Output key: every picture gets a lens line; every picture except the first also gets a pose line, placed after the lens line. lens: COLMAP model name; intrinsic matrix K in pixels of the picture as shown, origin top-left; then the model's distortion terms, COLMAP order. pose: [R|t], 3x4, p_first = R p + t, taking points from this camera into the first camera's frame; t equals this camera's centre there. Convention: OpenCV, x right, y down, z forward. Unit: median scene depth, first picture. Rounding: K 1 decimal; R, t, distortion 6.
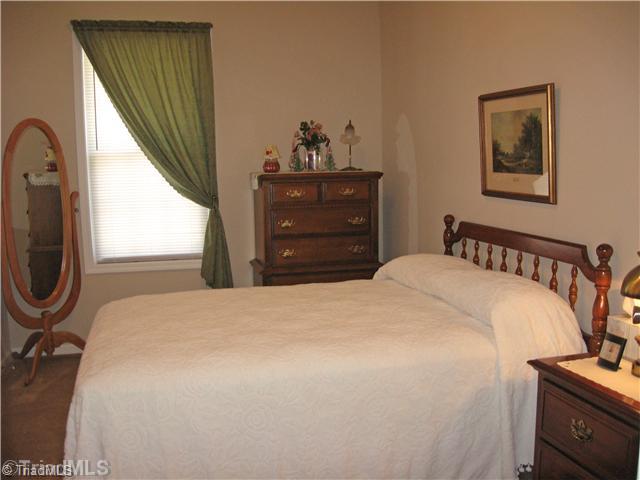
lens RADIAL K [[652.7, 0, 311.0], [0, 652.7, 240.4], [0, 0, 1]] dist [-0.106861, 0.027268]
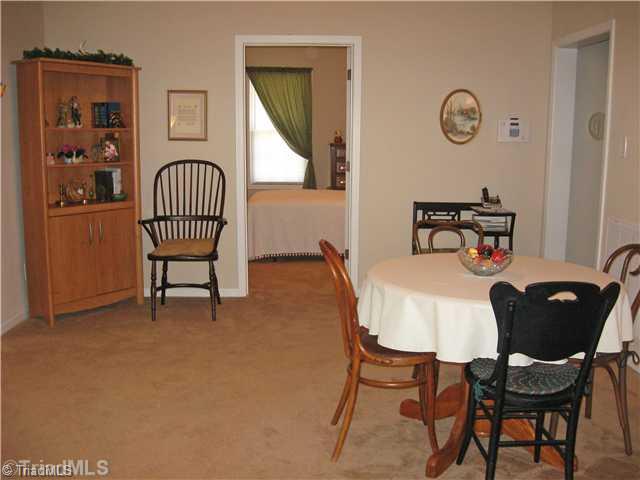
lens RADIAL K [[652.7, 0, 311.0], [0, 652.7, 240.4], [0, 0, 1]] dist [-0.106861, 0.027268]
pose [[0.988798, 0.052019, -0.139899, 0.158222], [-0.041790, 0.996301, 0.075087, 0.051367], [0.143287, -0.068399, 0.987315, -1.073659]]
